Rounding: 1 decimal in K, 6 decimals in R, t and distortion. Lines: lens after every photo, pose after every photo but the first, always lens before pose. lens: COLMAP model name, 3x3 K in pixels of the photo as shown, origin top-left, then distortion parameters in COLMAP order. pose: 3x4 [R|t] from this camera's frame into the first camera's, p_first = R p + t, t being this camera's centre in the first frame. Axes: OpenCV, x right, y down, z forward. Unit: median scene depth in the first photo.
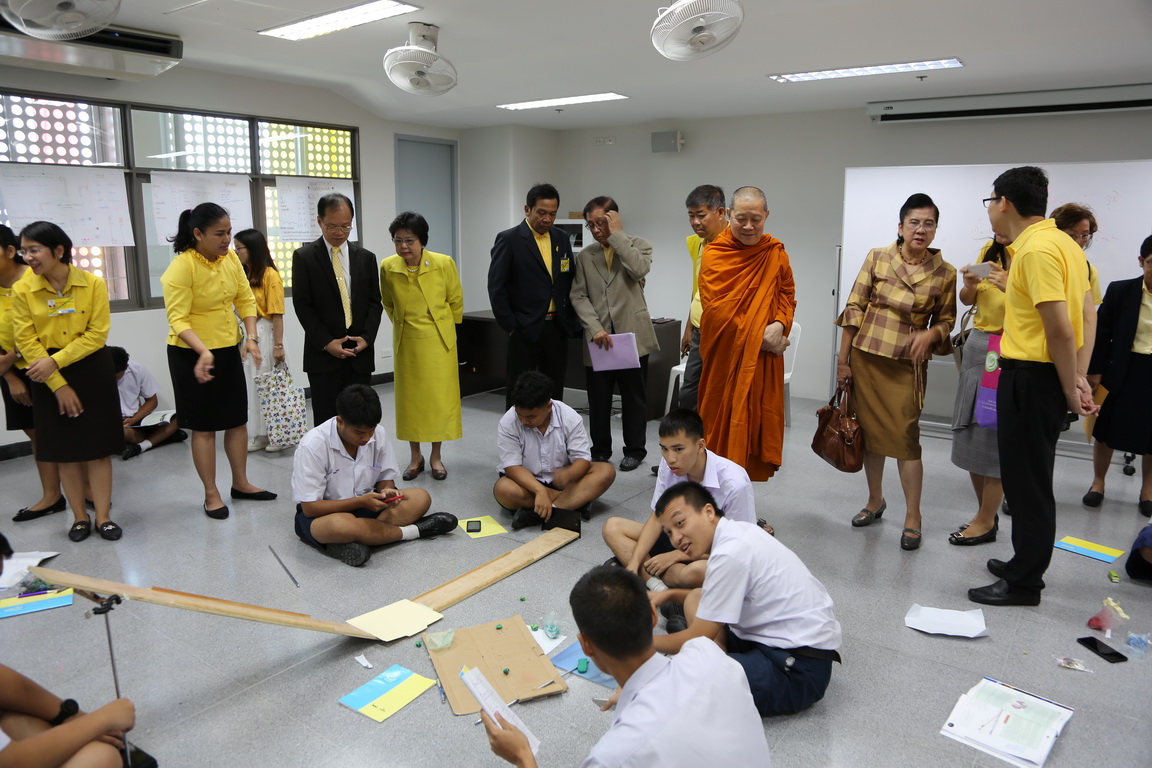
lens RADIAL K [[817.6, 0, 575.6], [0, 817.6, 382.8], [0, 0, 1]] dist [-0.037699, -0.000394]
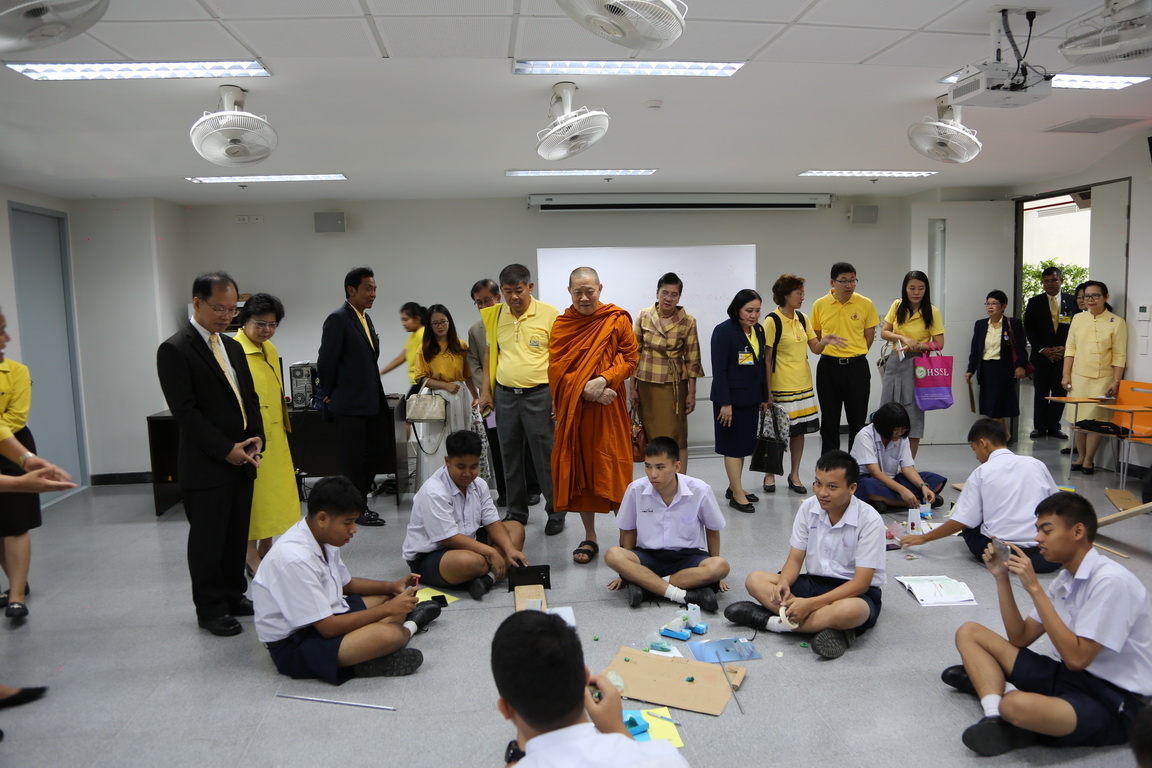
lens RADIAL K [[817.6, 0, 575.4], [0, 817.6, 388.1], [0, 0, 1]] dist [-0.037699, -0.000394]
pose [[0.740313, -0.099264, 0.664894, -0.578479], [0.155428, 0.987515, -0.025630, -0.032123], [-0.654048, 0.122317, 0.746498, 0.122832]]
